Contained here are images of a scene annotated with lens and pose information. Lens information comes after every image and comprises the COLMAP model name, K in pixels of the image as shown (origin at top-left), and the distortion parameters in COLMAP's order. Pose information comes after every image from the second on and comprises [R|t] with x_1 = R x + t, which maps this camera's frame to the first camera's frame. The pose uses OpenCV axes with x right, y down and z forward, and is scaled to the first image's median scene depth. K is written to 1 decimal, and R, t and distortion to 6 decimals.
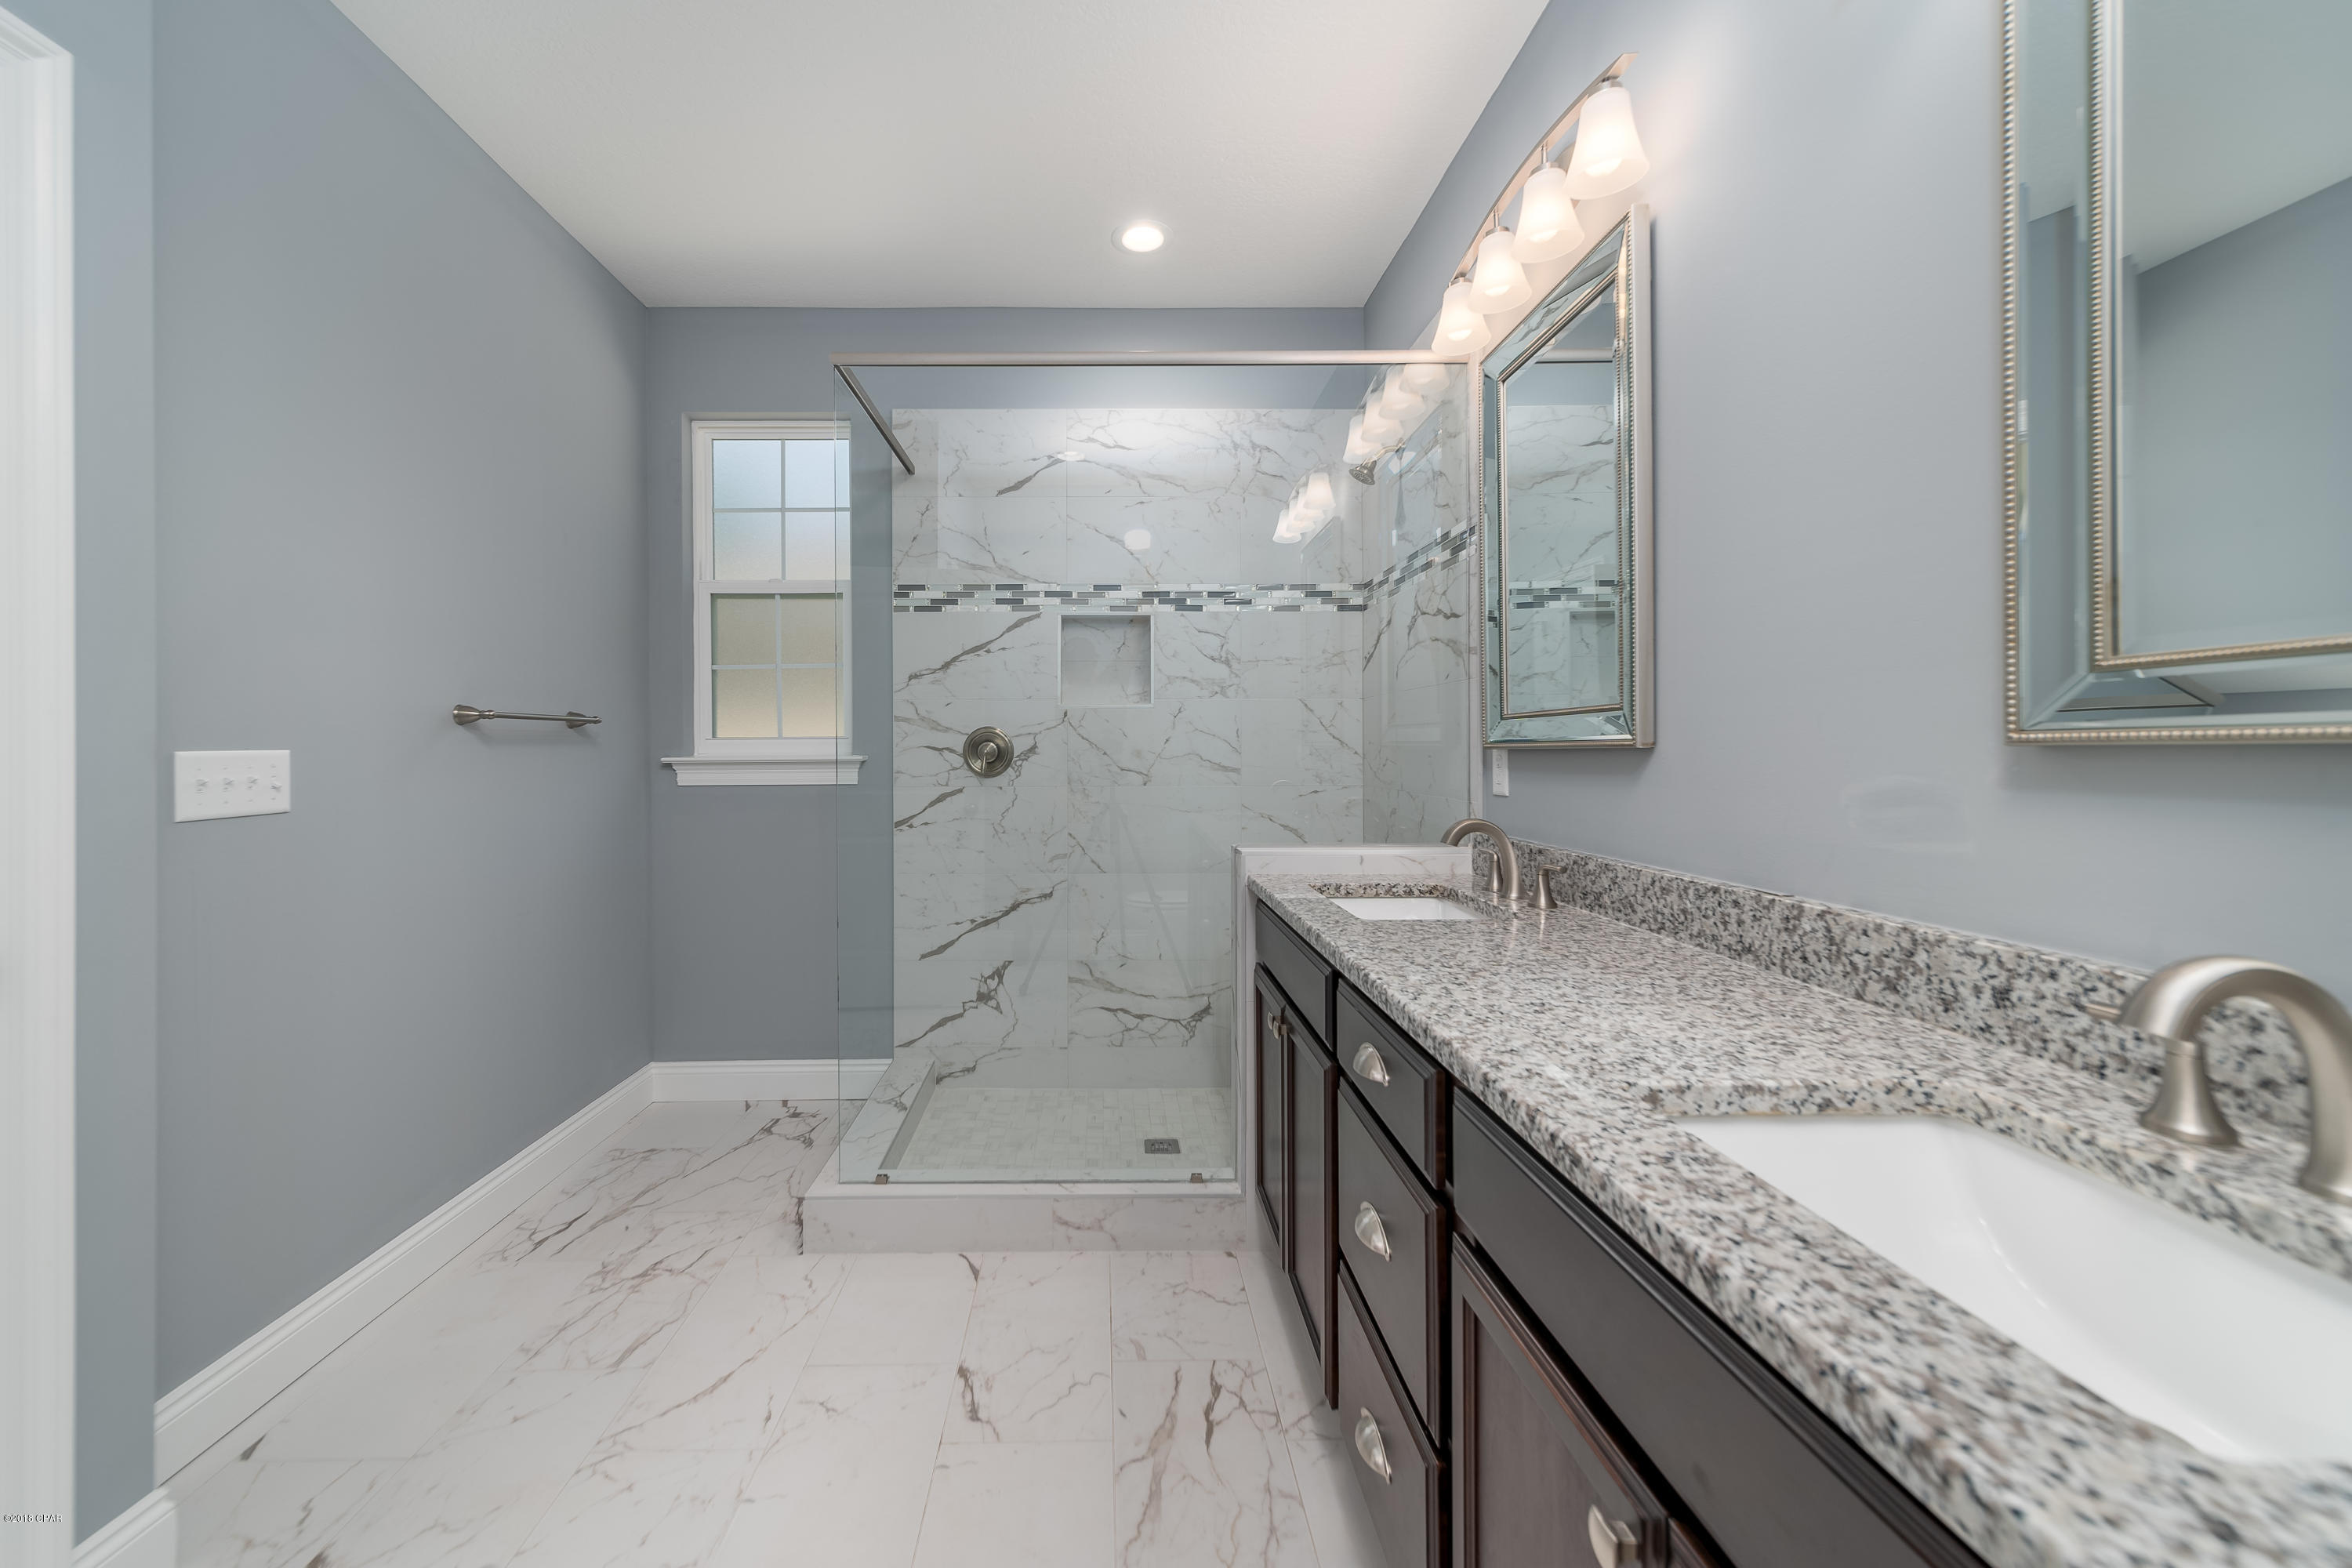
lens RADIAL K [[975.6, 0, 1135.9], [0, 975.6, 749.3], [0, 0, 1]] dist [0.002989, 0.000121]
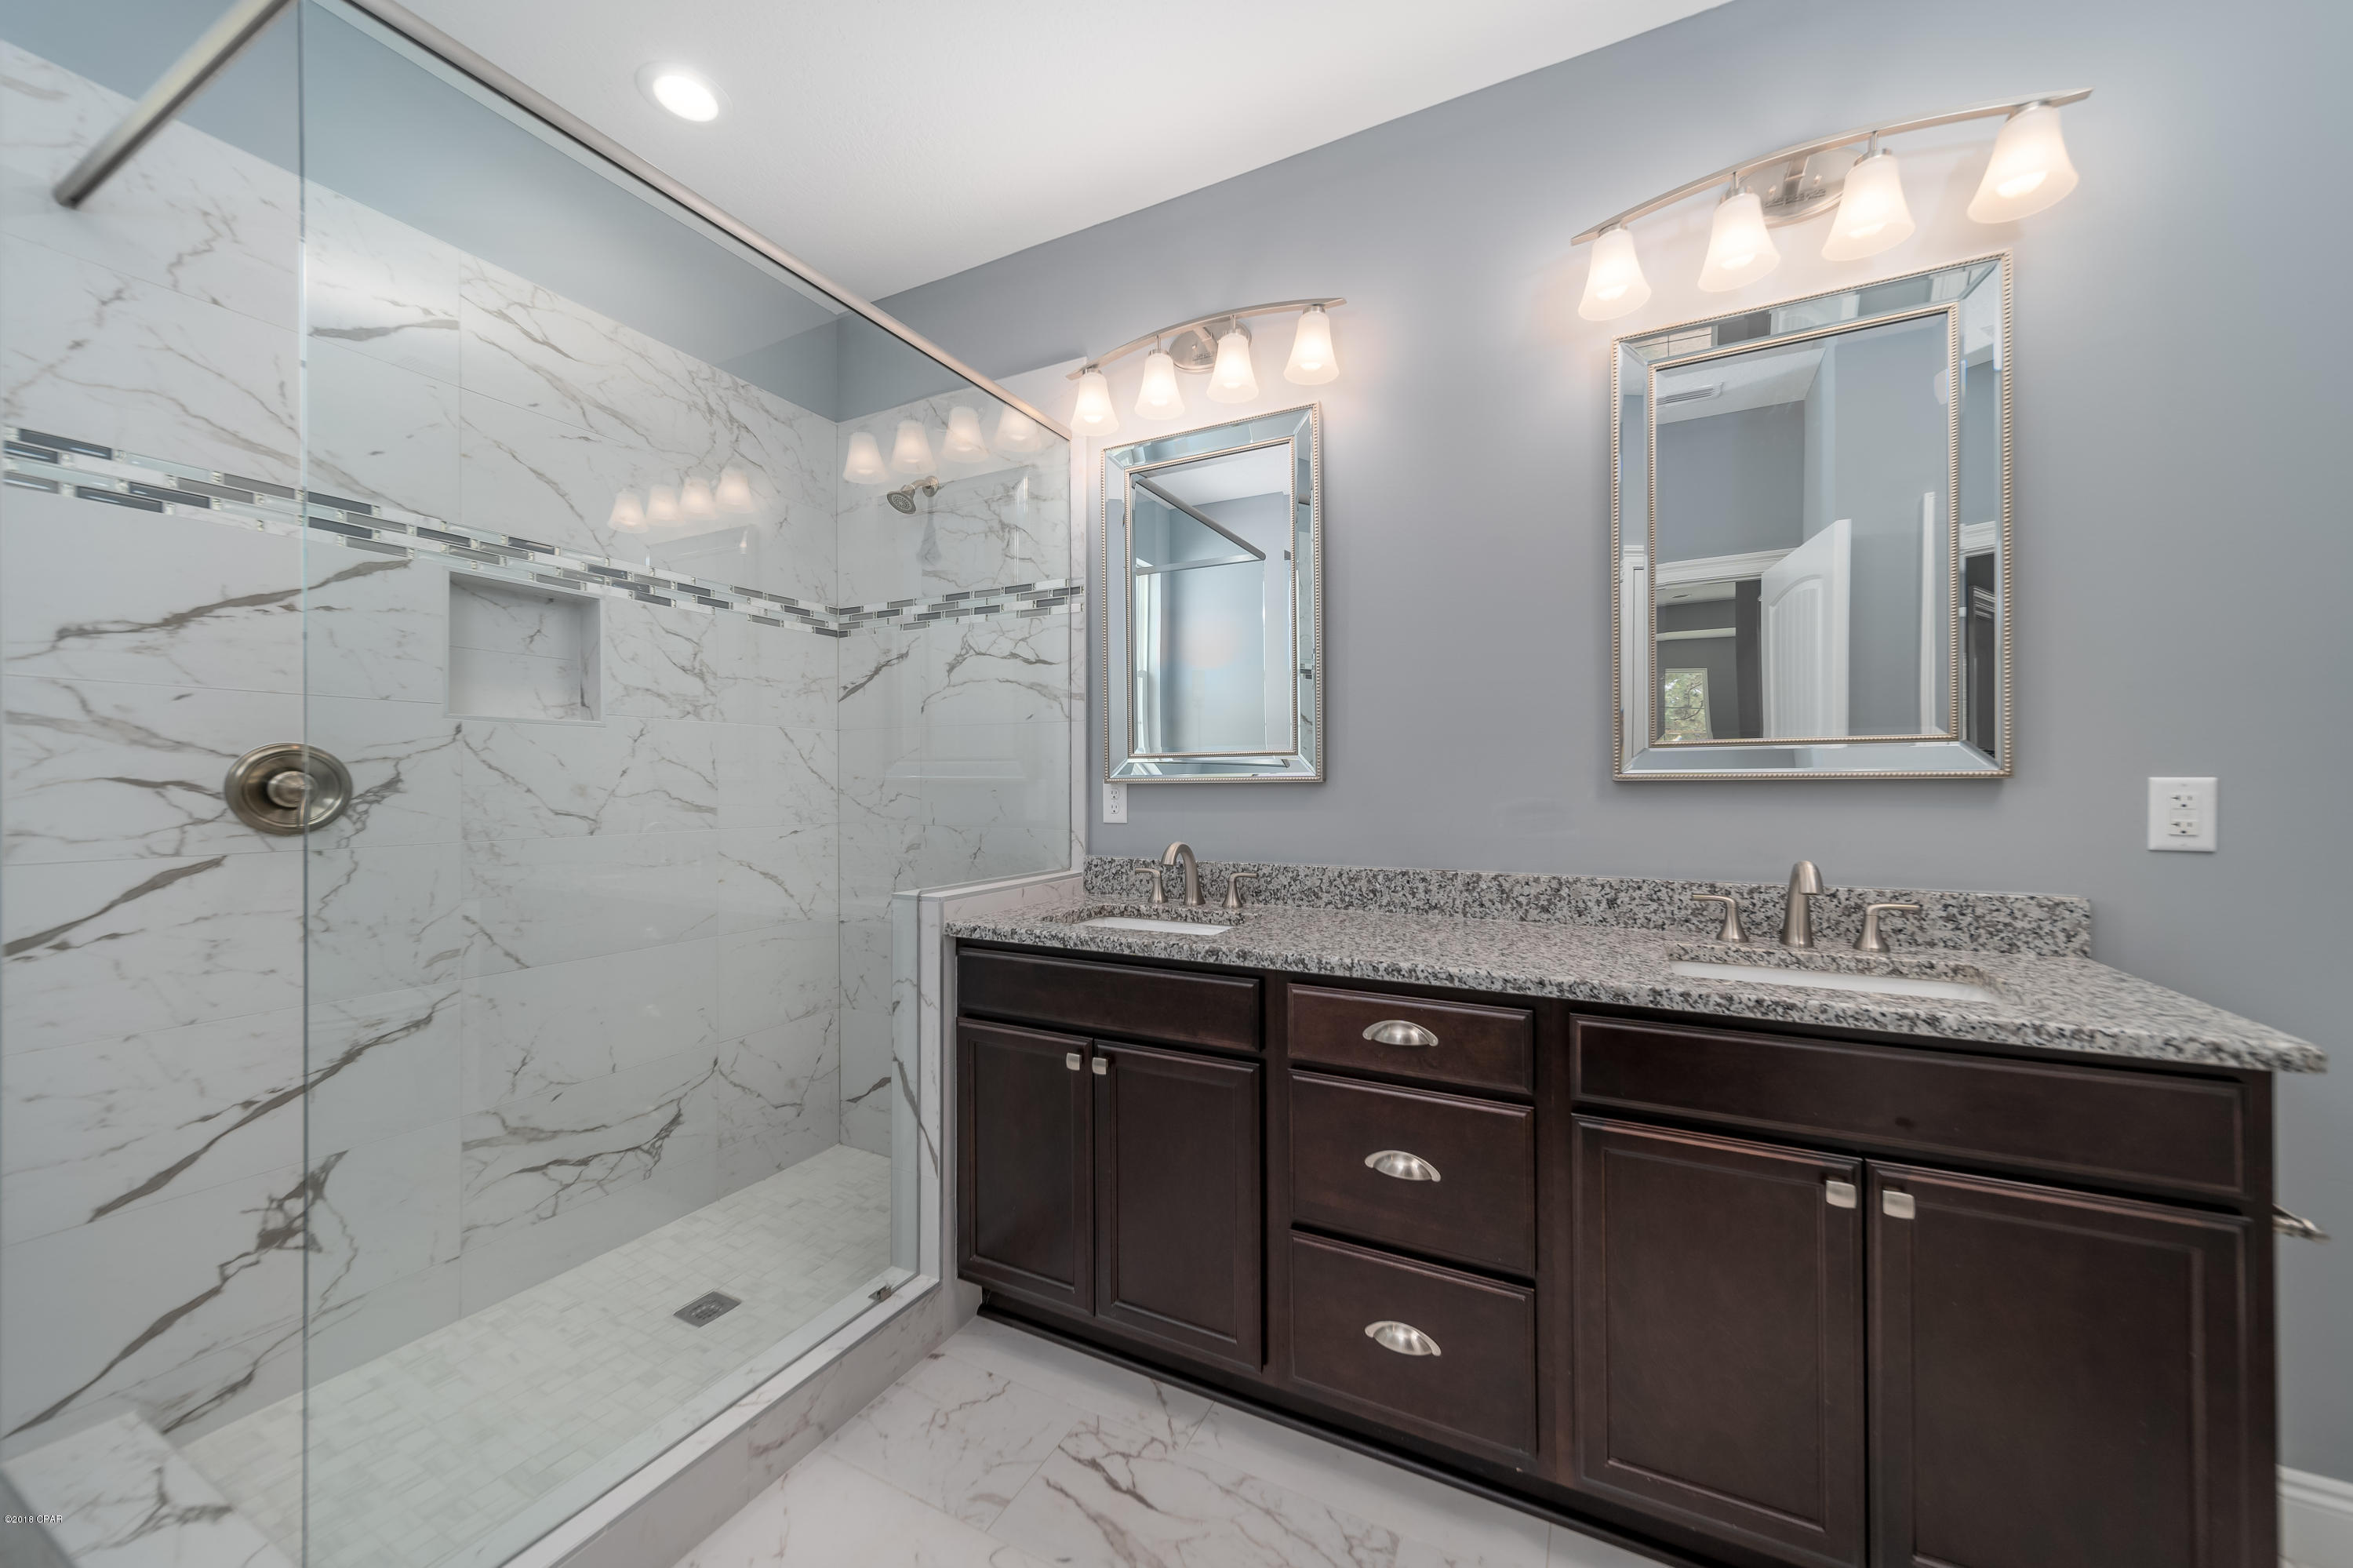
lens RADIAL K [[889.0, 0, 1171.1], [0, 889.0, 780.2], [0, 0, 1]] dist [0.003939, -0.000258]
pose [[0.437217, 0.003801, 0.899348, -0.394646], [0.001932, 0.999985, -0.005165, 0.001116], [-0.899354, 0.003995, 0.437203, 0.333856]]
